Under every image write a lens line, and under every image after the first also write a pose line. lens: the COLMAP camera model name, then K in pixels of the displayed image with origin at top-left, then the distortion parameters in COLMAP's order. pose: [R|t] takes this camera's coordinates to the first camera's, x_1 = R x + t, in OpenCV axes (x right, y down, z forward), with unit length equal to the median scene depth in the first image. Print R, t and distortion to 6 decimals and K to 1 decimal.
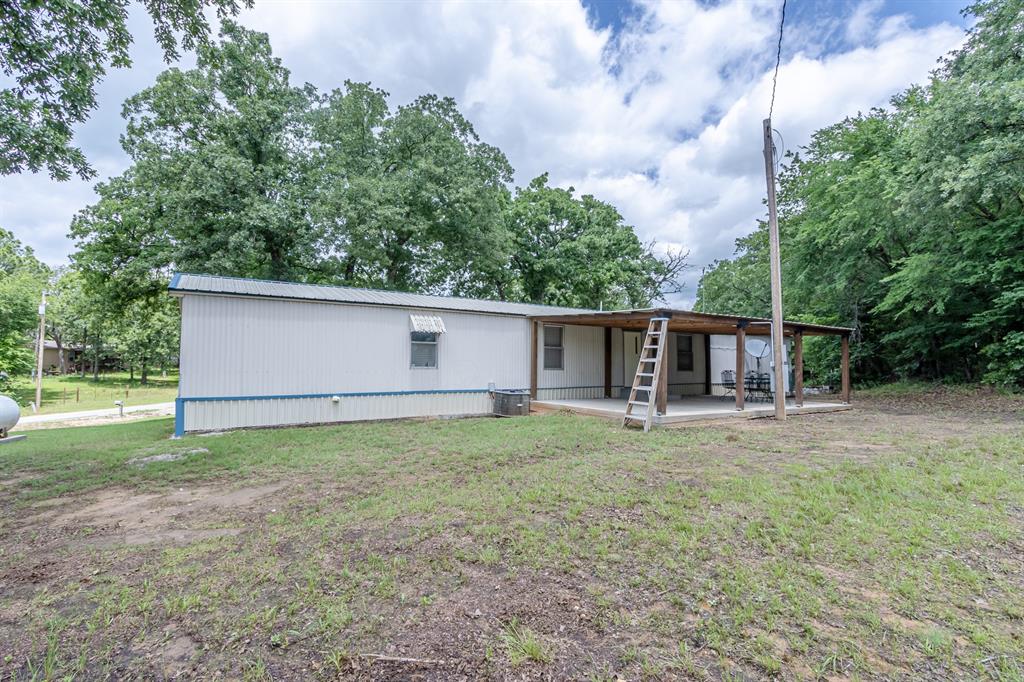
lens RADIAL K [[492.2, 0, 512.0], [0, 492.2, 341.0], [0, 0, 1]] dist [-0.000943, -0.000504]
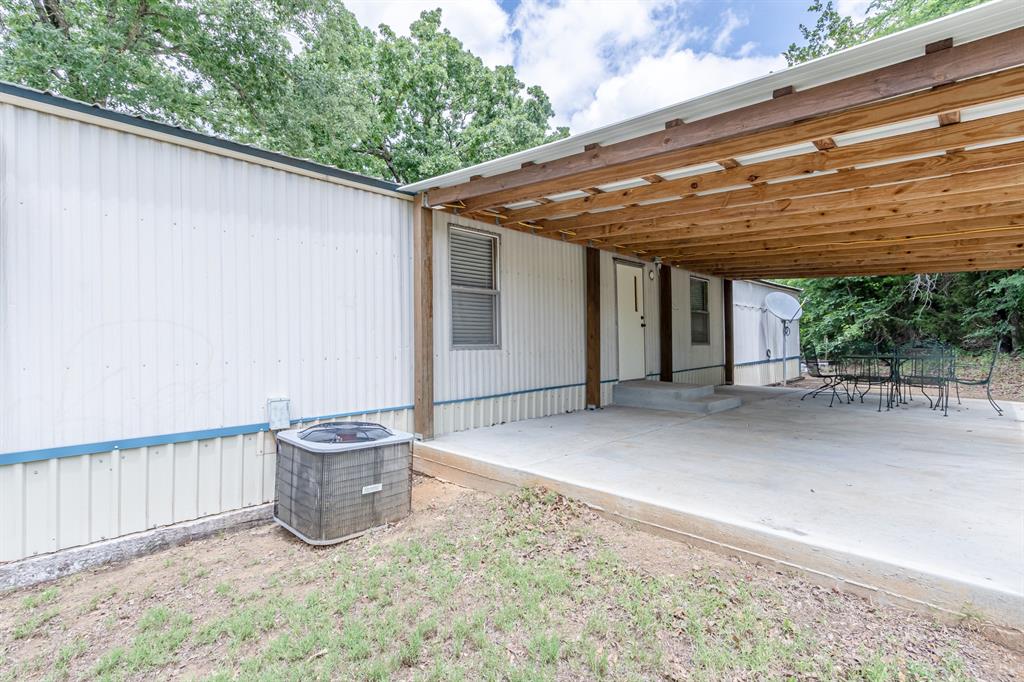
lens RADIAL K [[492.2, 0, 512.0], [0, 492.2, 341.0], [0, 0, 1]] dist [-0.000943, -0.000504]
pose [[0.974138, -0.017469, 0.225277, 0.026986], [0.005300, 0.998499, 0.054508, 0.033022], [-0.225891, -0.051904, 0.972769, 0.640905]]
